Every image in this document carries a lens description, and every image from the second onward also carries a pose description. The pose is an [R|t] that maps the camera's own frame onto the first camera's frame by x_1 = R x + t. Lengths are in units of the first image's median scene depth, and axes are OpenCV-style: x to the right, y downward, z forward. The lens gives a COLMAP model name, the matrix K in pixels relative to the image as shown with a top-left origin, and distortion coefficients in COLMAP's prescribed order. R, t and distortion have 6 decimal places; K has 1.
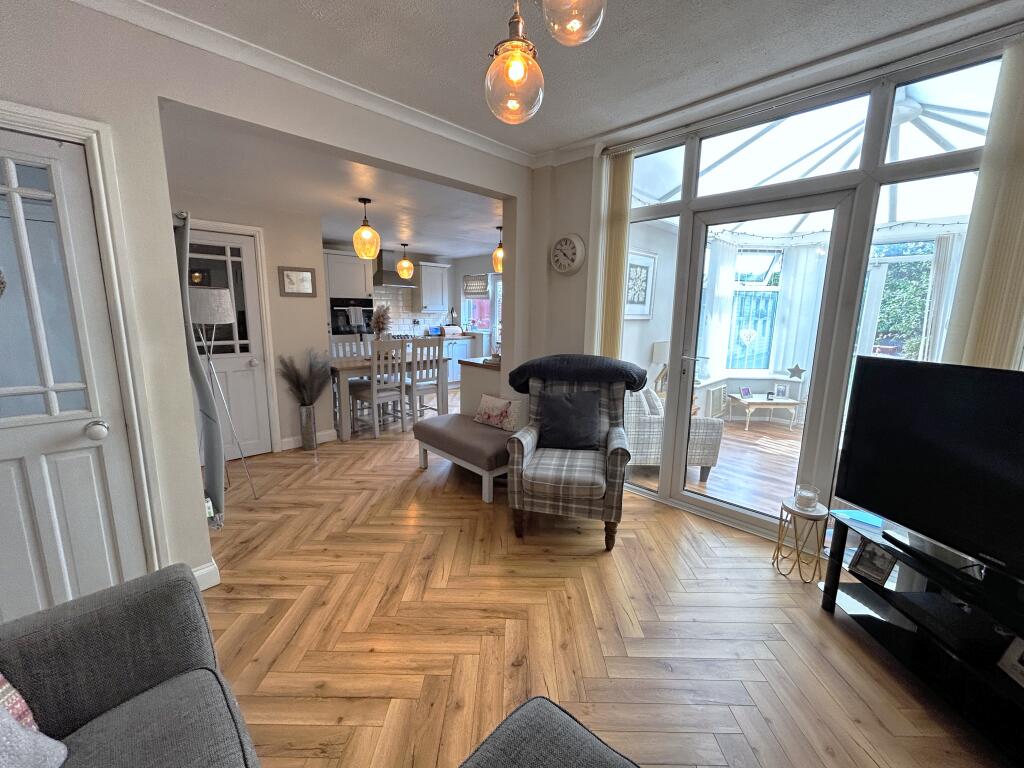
lens RADIAL K [[413.4, 0, 510.2], [0, 413.4, 384.5], [0, 0, 1]] dist [-0.000311, -0.000128]
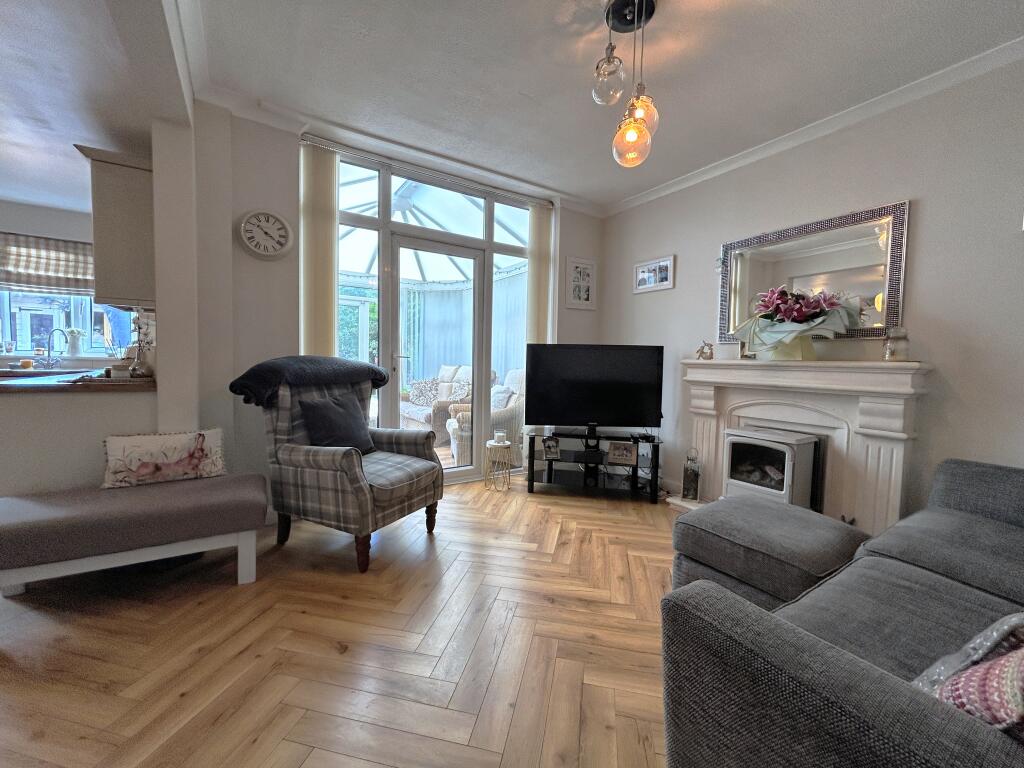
lens RADIAL K [[413.4, 0, 510.2], [0, 413.4, 384.5], [0, 0, 1]] dist [-0.000311, -0.000128]
pose [[0.212282, -0.064077, 0.975105, -0.359983], [0.153721, 0.987614, 0.031434, 0.013785], [-0.965042, 0.143222, 0.219503, 0.261581]]
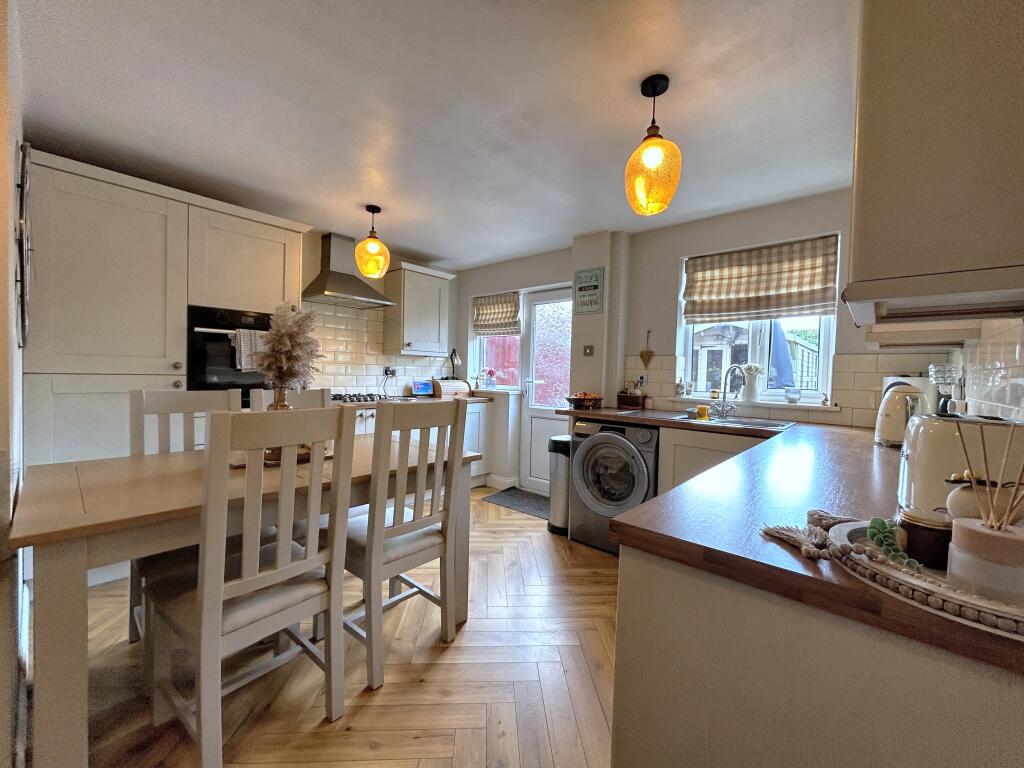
lens RADIAL K [[410.4, 0, 515.7], [0, 410.4, 380.8], [0, 0, 1]] dist [-0.000011, -0.000066]
pose [[0.996851, 0.010310, 0.078629, -0.150758], [0.002360, 0.987216, -0.159369, -0.074823], [-0.079267, 0.159053, 0.984083, 0.658726]]
